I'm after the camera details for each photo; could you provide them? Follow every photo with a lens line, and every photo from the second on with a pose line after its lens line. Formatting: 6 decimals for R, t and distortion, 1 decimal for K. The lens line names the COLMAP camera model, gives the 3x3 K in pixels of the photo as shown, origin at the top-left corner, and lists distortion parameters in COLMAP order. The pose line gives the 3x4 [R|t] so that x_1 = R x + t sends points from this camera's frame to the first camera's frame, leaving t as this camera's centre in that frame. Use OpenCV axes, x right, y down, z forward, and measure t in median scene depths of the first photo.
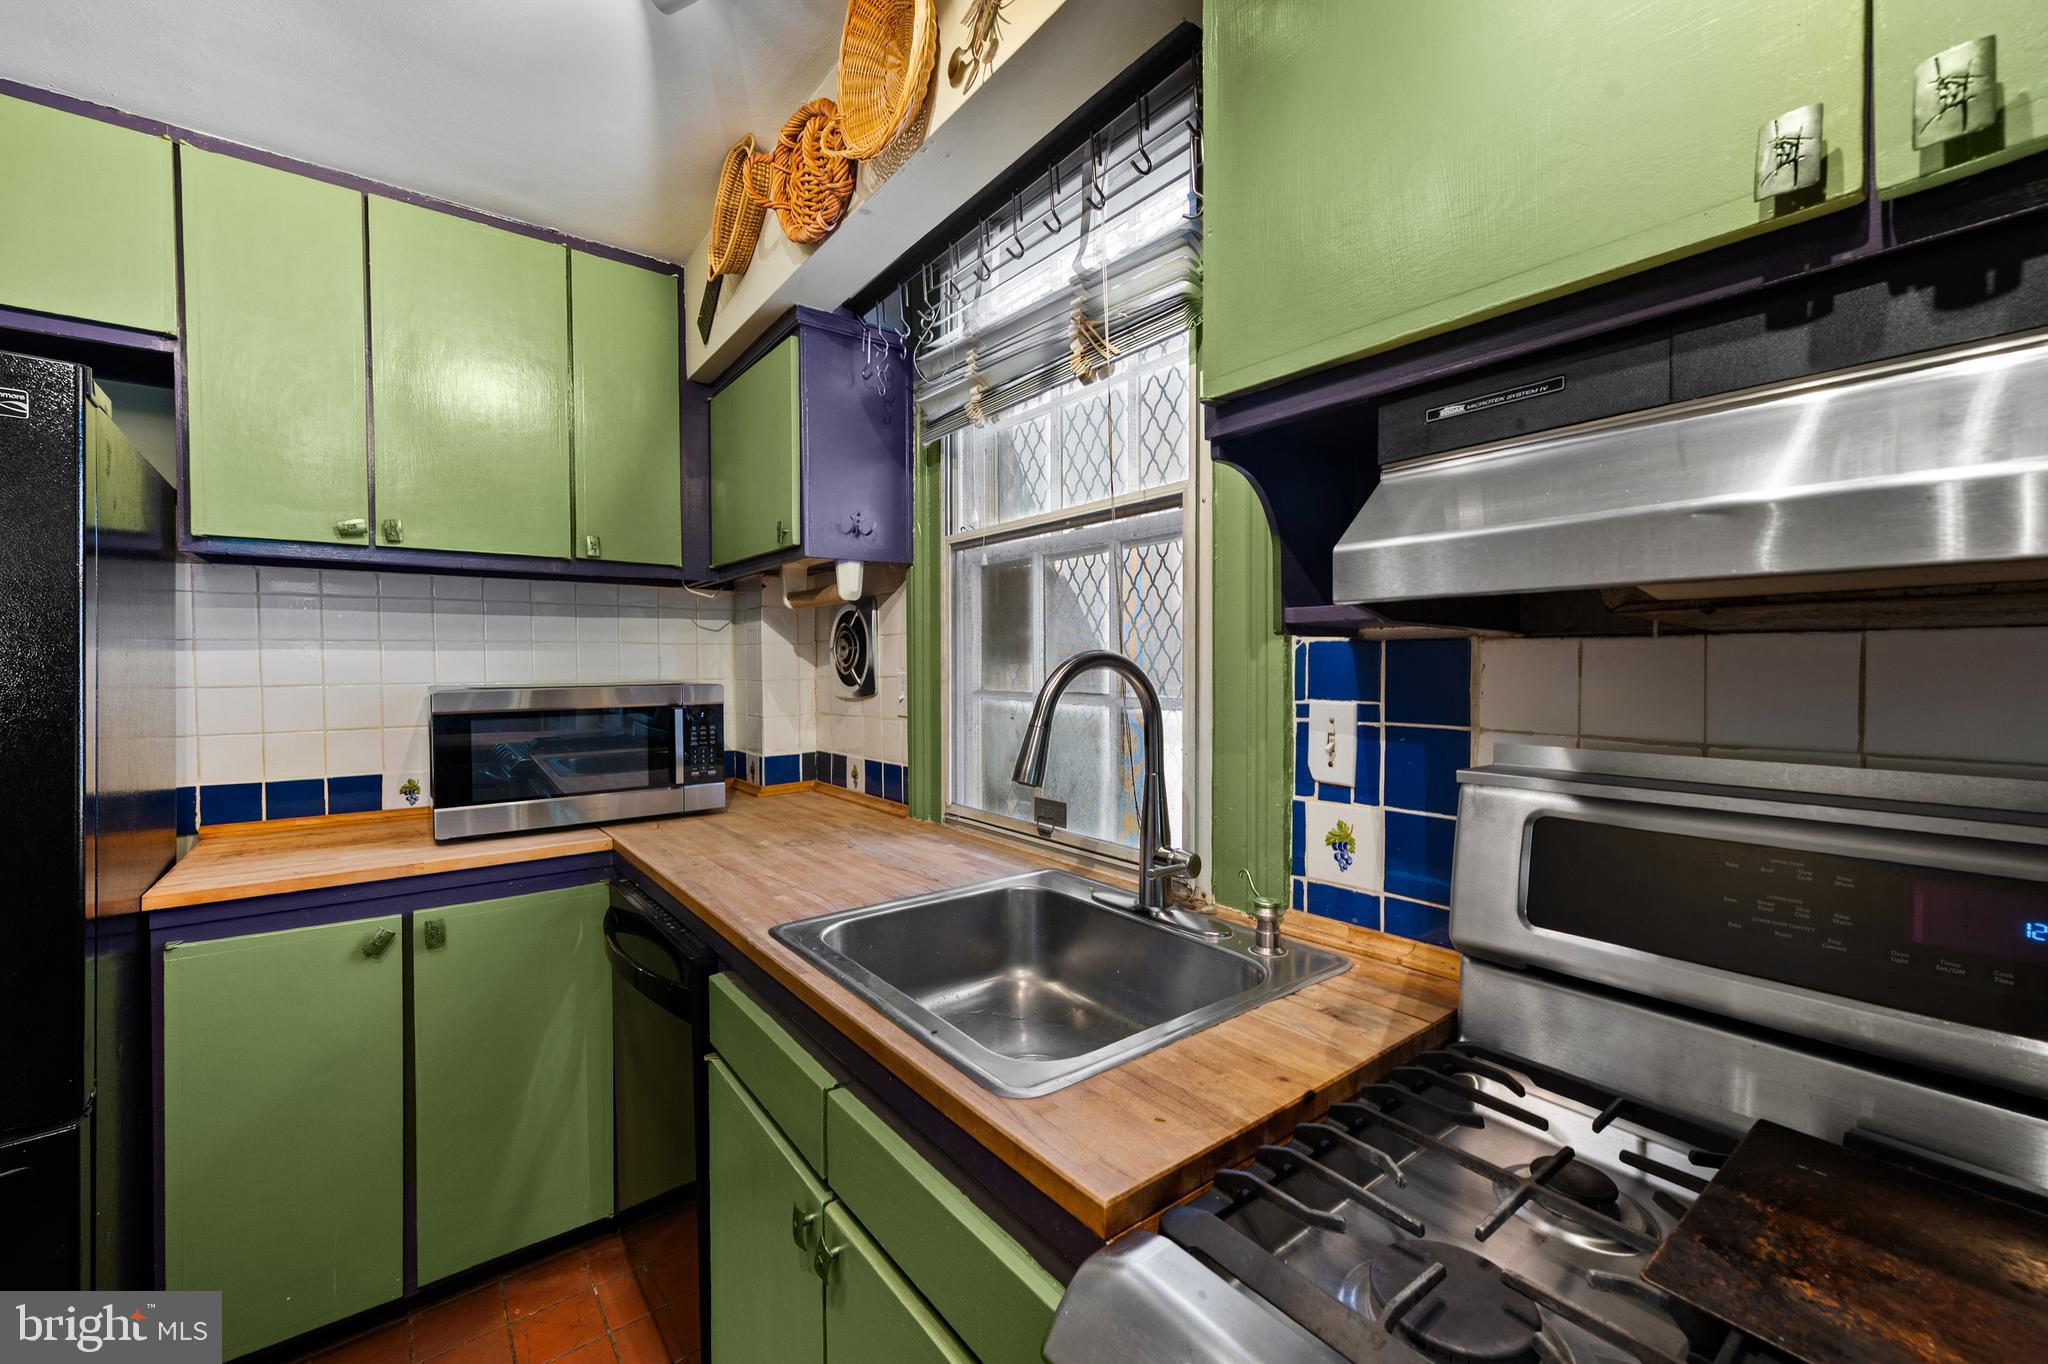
lens RADIAL K [[822.1, 0, 1034.8], [0, 822.1, 677.0], [0, 0, 1]] dist [0.001896, 0.000209]
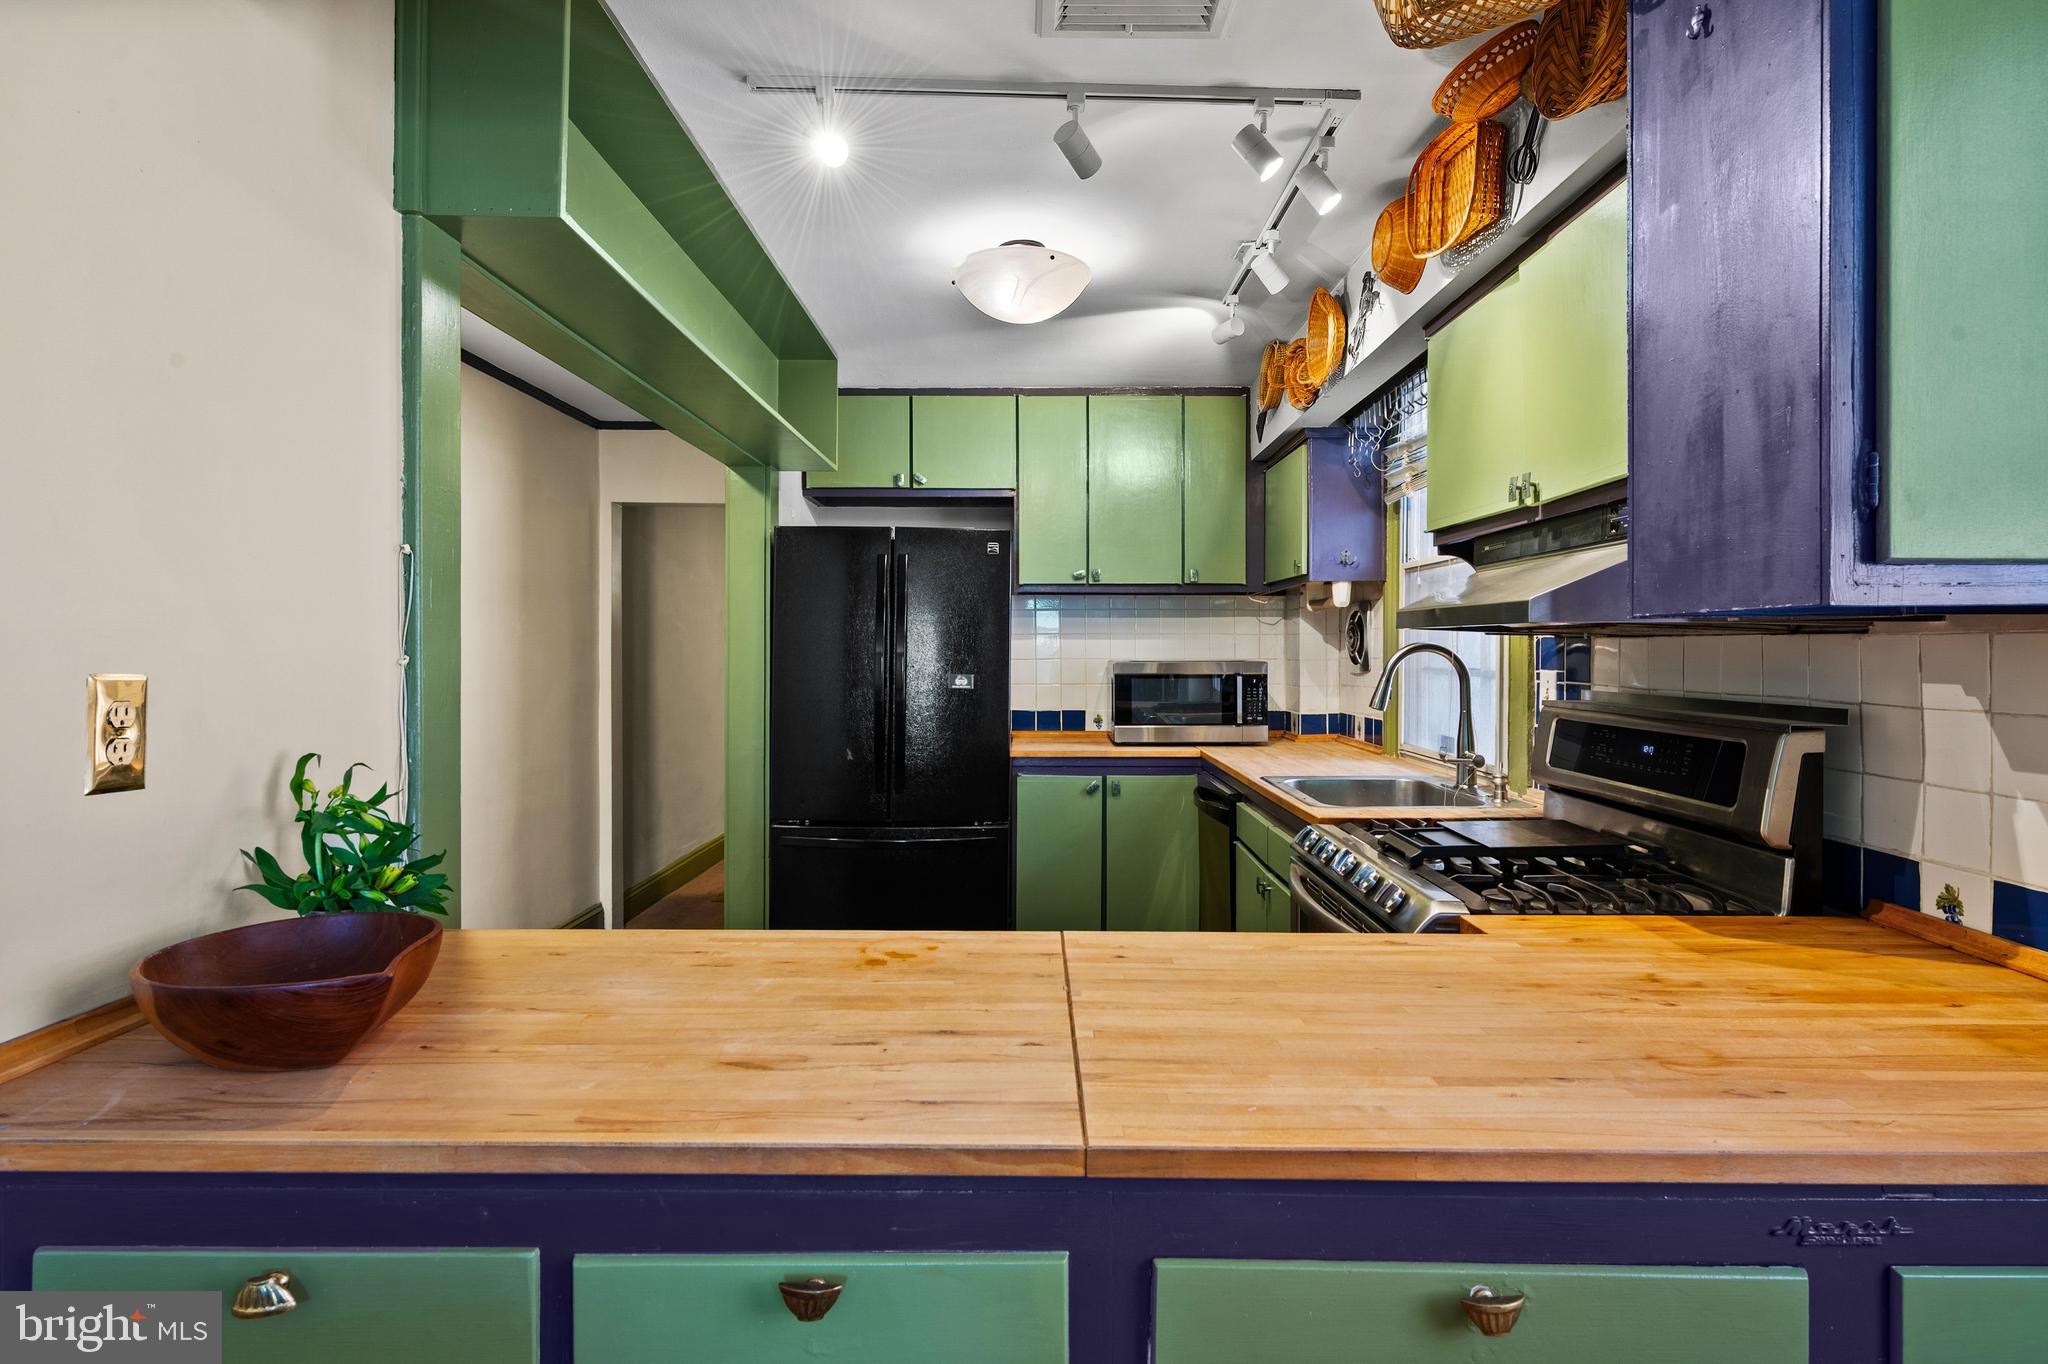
lens RADIAL K [[1055.9, 0, 1025.7], [0, 1055.9, 645.5], [0, 0, 1]] dist [0.059811, 0.000177]
pose [[0.785751, 0.003138, -0.618535, 0.524892], [-0.014695, 0.999800, -0.013594, 0.013056], [0.618368, 0.019771, 0.785640, -0.894557]]
